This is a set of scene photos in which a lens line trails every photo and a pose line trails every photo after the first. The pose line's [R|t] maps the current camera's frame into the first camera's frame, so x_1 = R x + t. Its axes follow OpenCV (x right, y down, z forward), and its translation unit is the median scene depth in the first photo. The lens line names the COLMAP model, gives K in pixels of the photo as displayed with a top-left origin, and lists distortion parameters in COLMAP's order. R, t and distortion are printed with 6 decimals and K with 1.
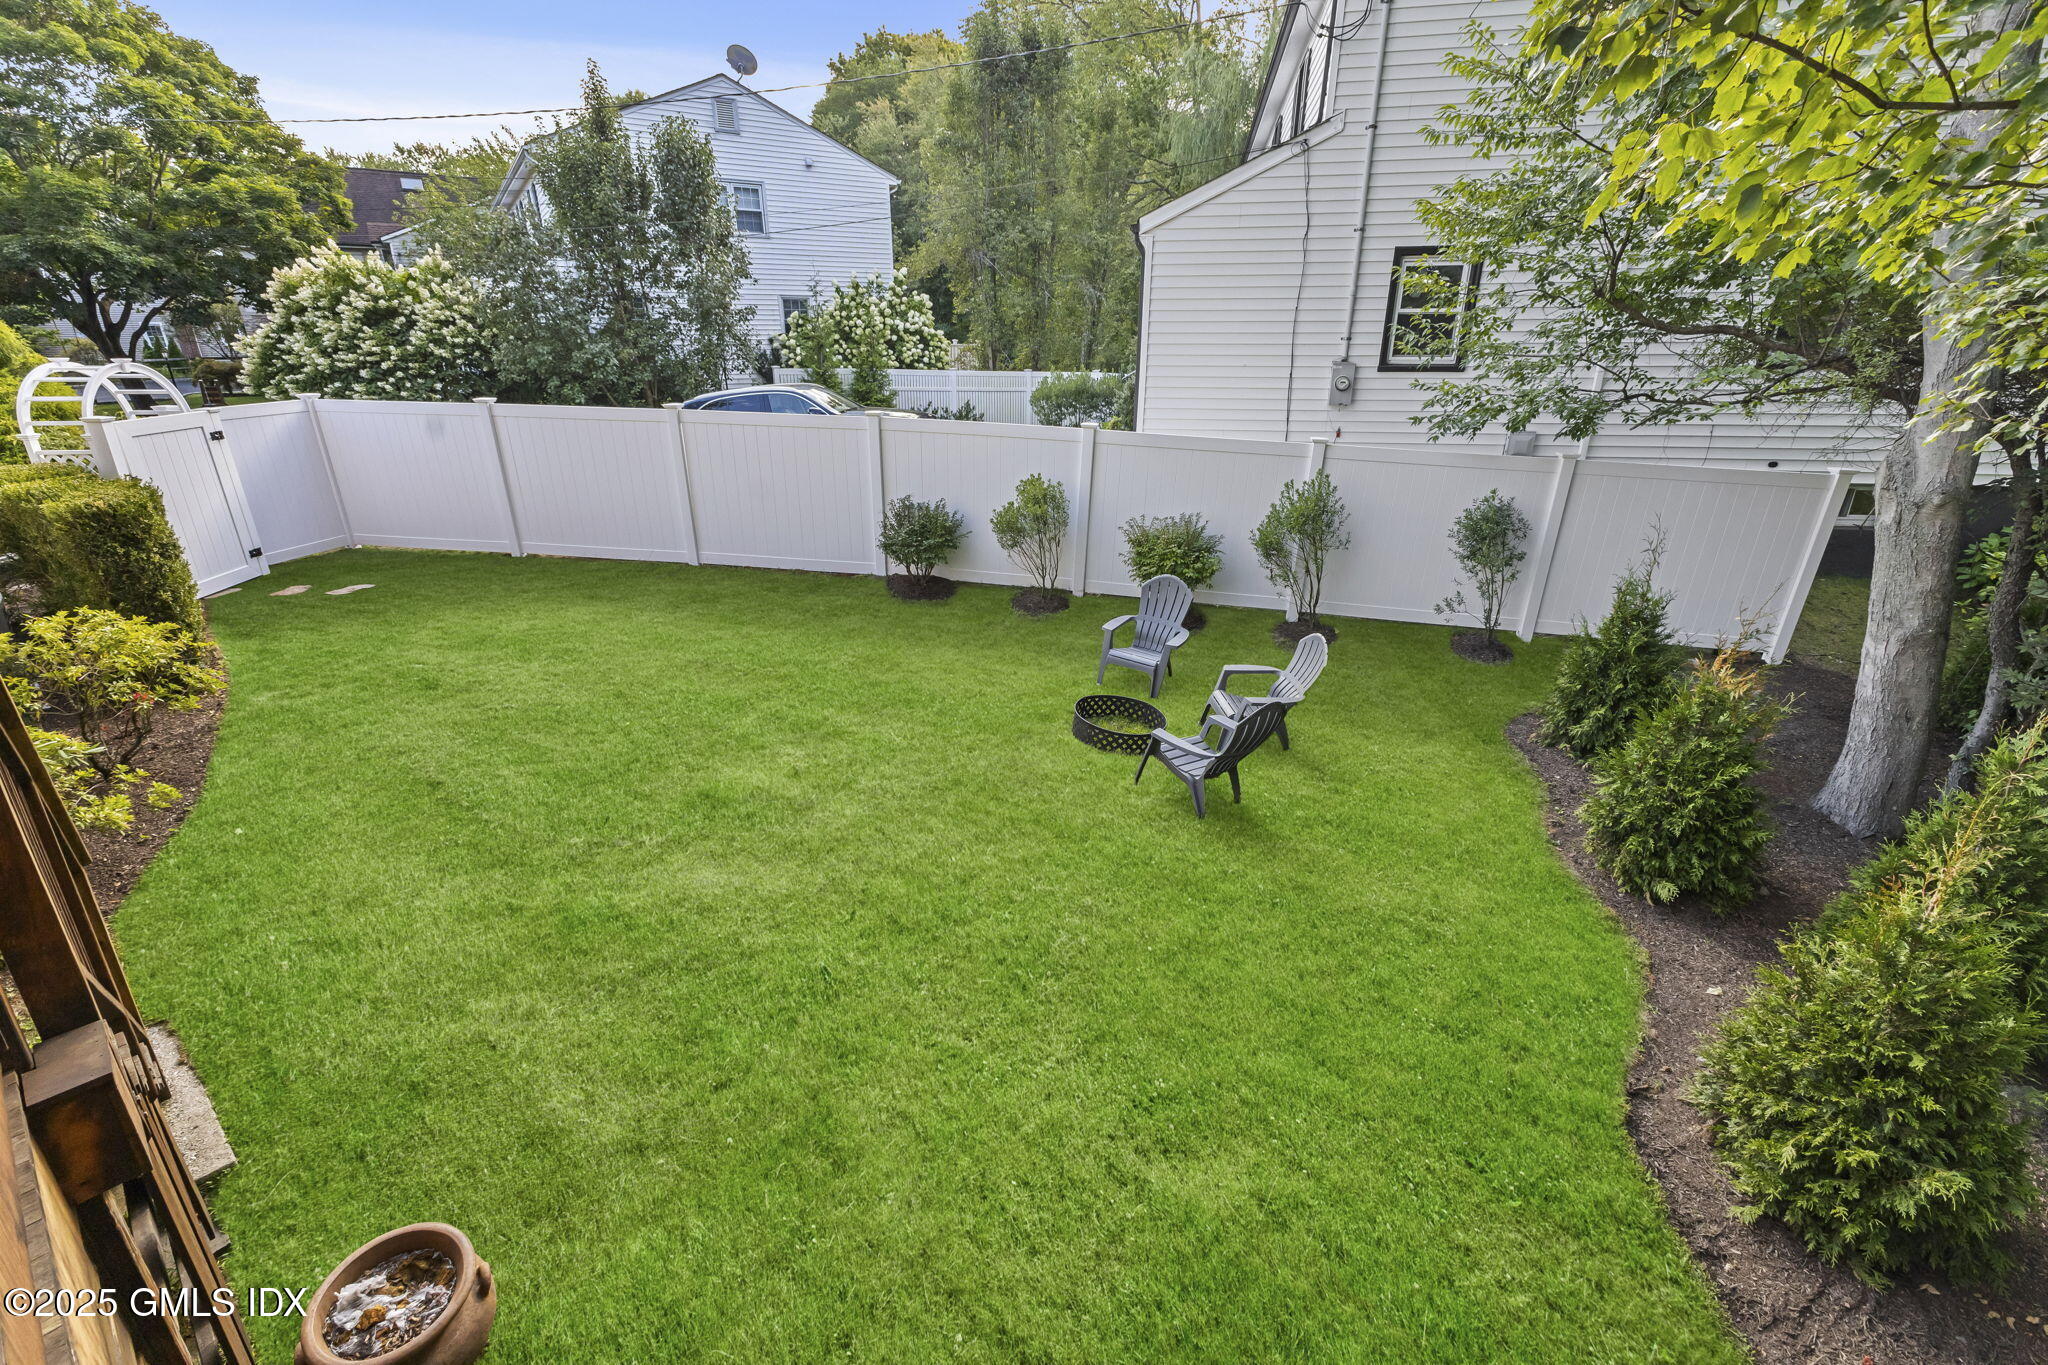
lens RADIAL K [[864.3, 0, 1024.0], [0, 864.3, 682.5], [0, 0, 1]] dist [0.001312, -0.003438]
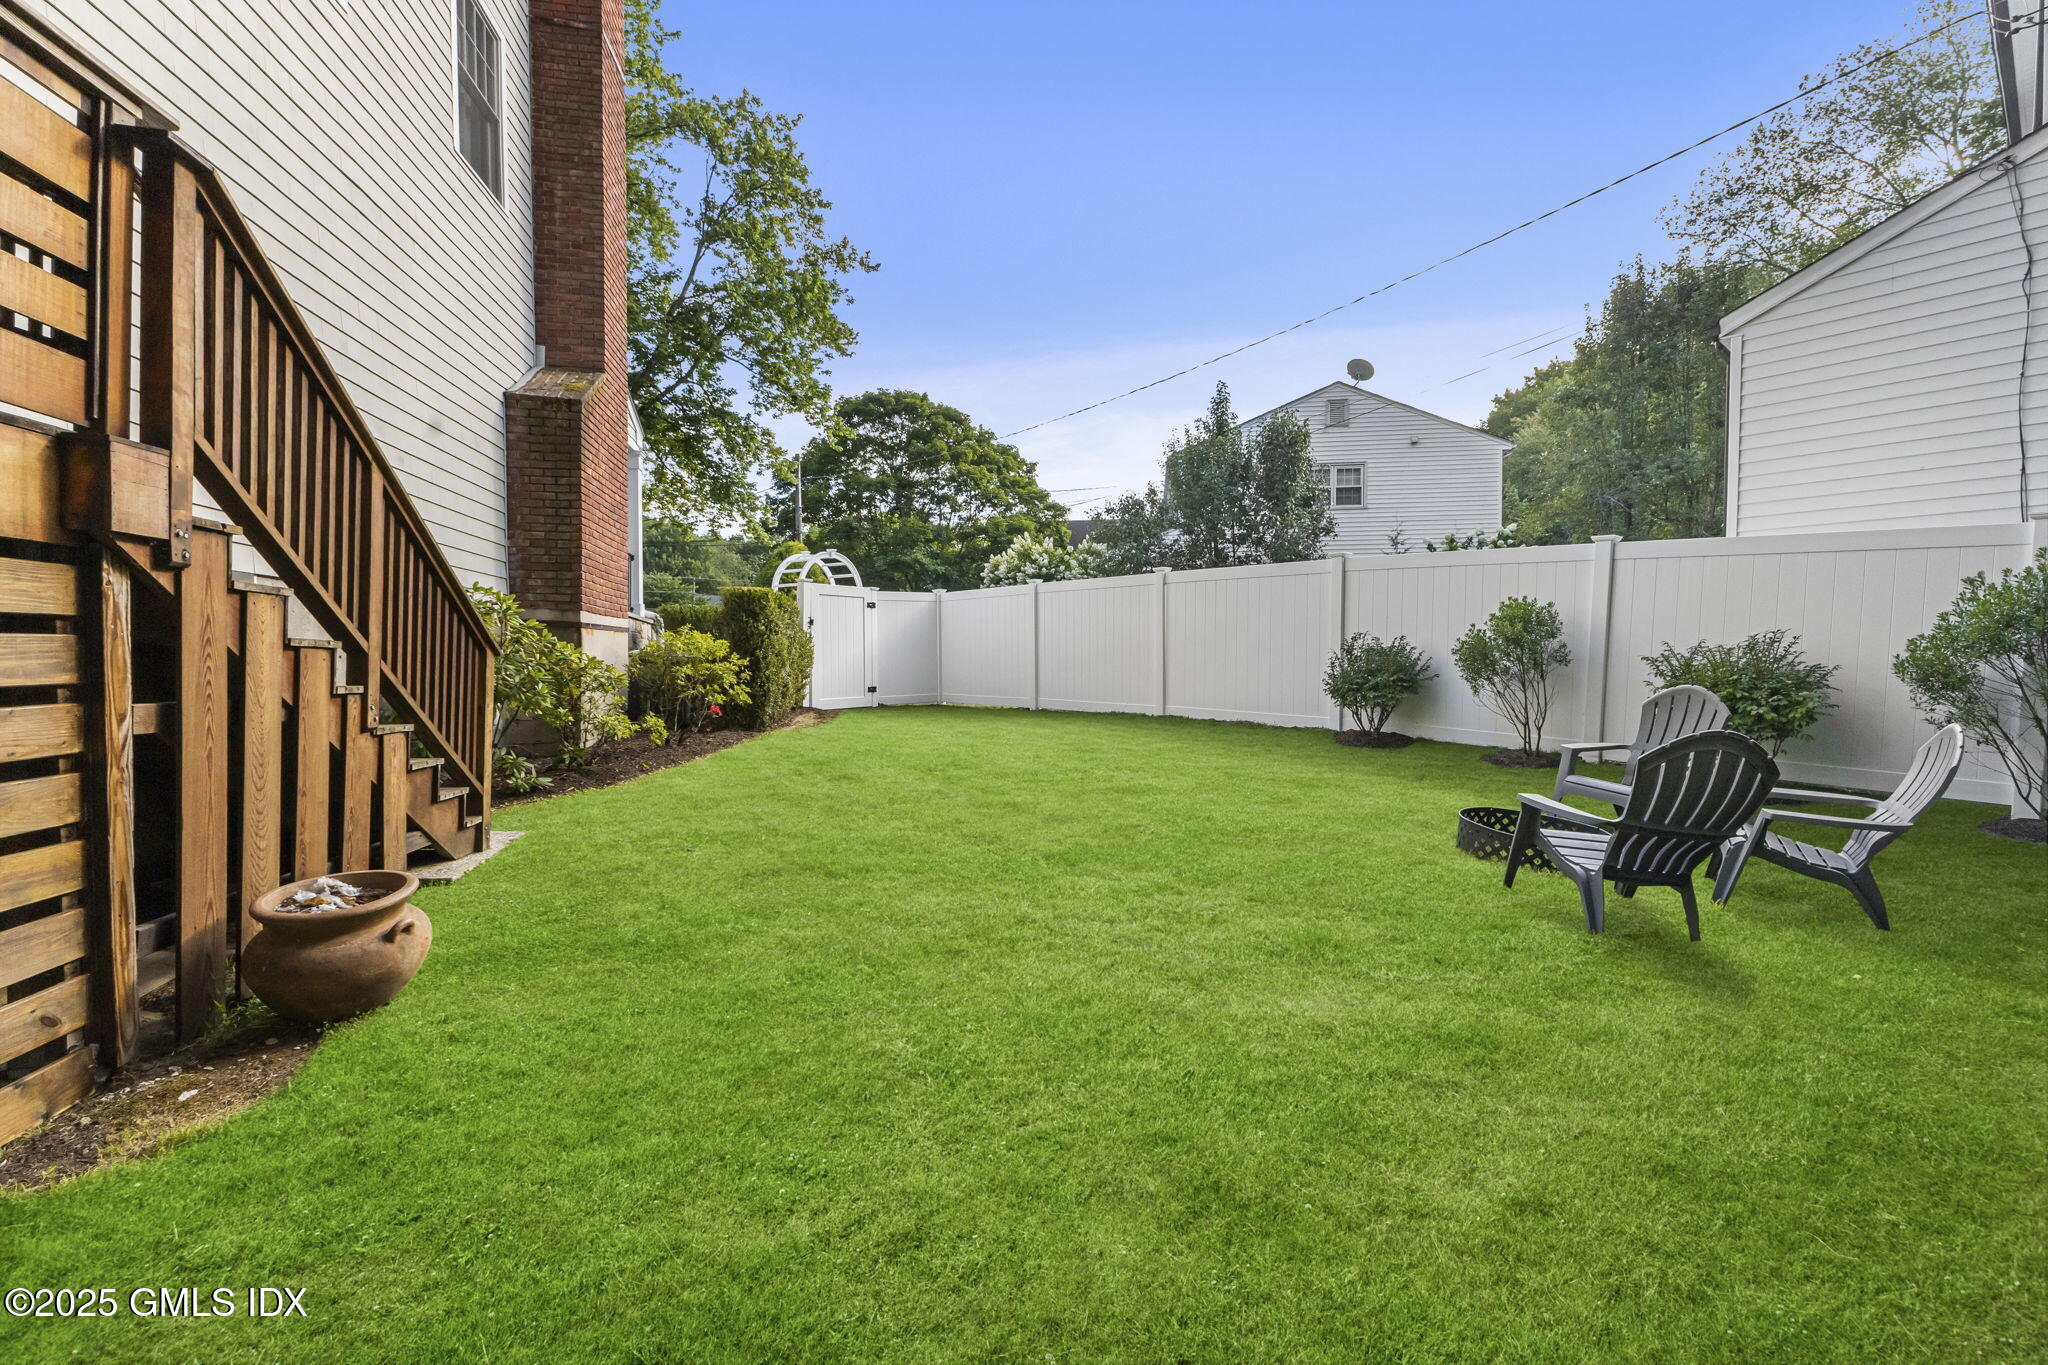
lens RADIAL K [[864.3, 0, 1024.0], [0, 864.3, 682.5], [0, 0, 1]] dist [0.001312, -0.003438]
pose [[0.766180, 0.012565, -0.642503, 0.085042], [-0.232848, 0.937297, -0.259339, 0.071135], [0.598957, 0.348306, 0.721064, 0.085235]]
